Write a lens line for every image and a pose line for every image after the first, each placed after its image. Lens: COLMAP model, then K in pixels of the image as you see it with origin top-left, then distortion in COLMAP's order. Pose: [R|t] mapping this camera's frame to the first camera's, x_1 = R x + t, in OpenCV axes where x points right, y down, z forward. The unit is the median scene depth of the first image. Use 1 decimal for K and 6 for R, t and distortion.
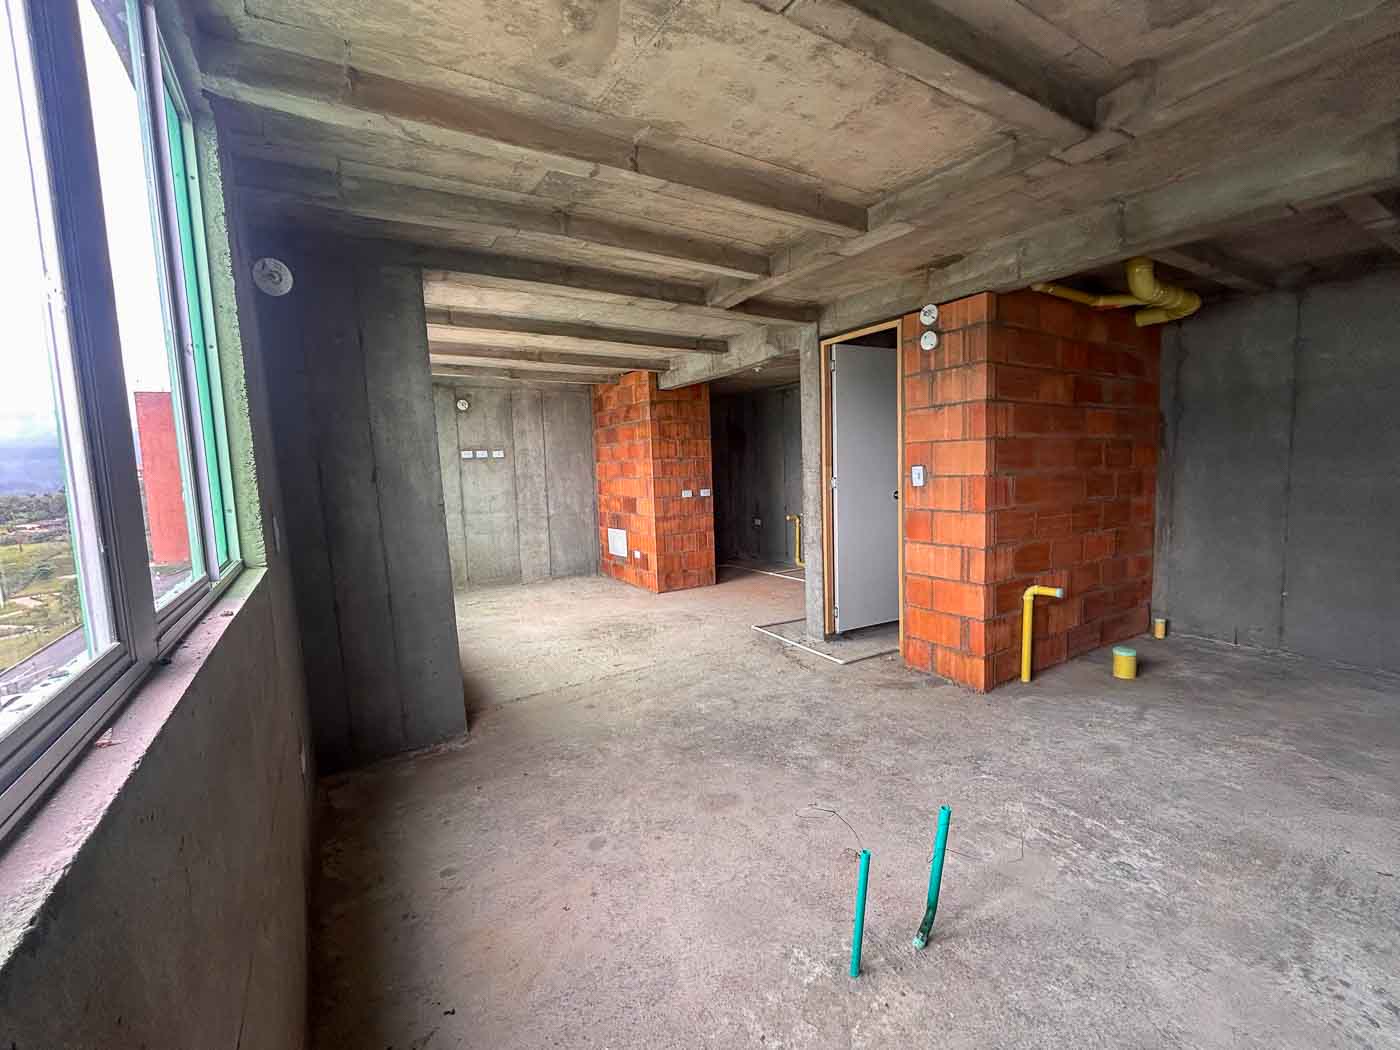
lens RADIAL K [[625.5, 0, 700.0], [0, 625.5, 525.0], [0, 0, 1]] dist [-0.001136, -0.000051]
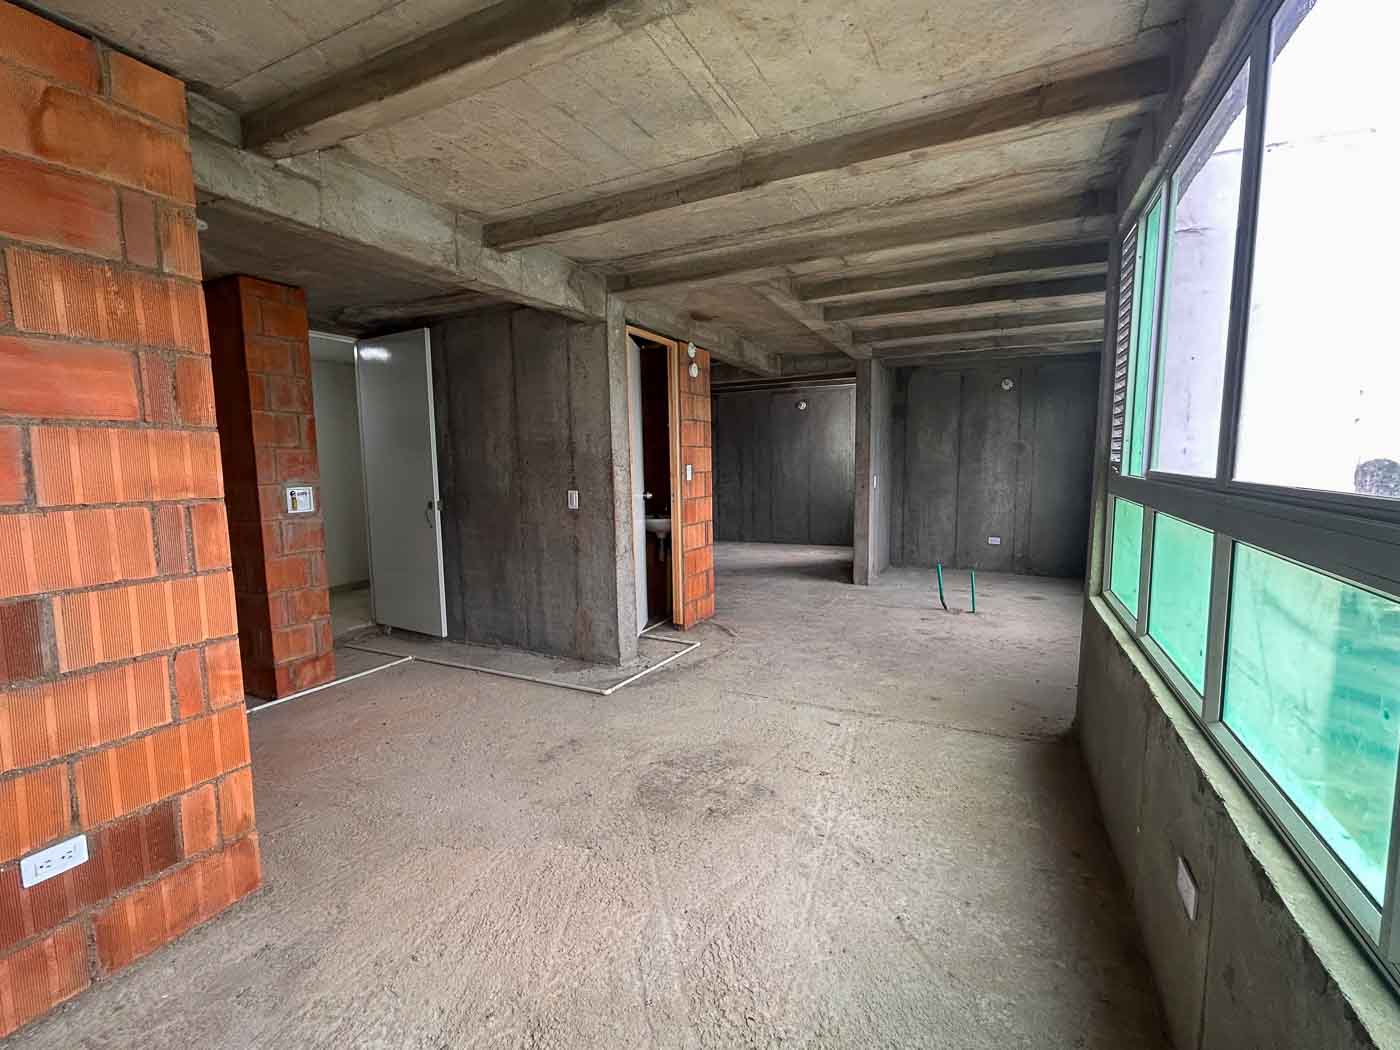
lens RADIAL K [[625.5, 0, 700.0], [0, 625.5, 525.0], [0, 0, 1]] dist [-0.001136, -0.000051]
pose [[-0.546203, -0.039934, 0.836700, -0.649959], [0.114858, 0.985858, 0.122034, -0.111761], [-0.829741, 0.162757, -0.533892, 1.489704]]
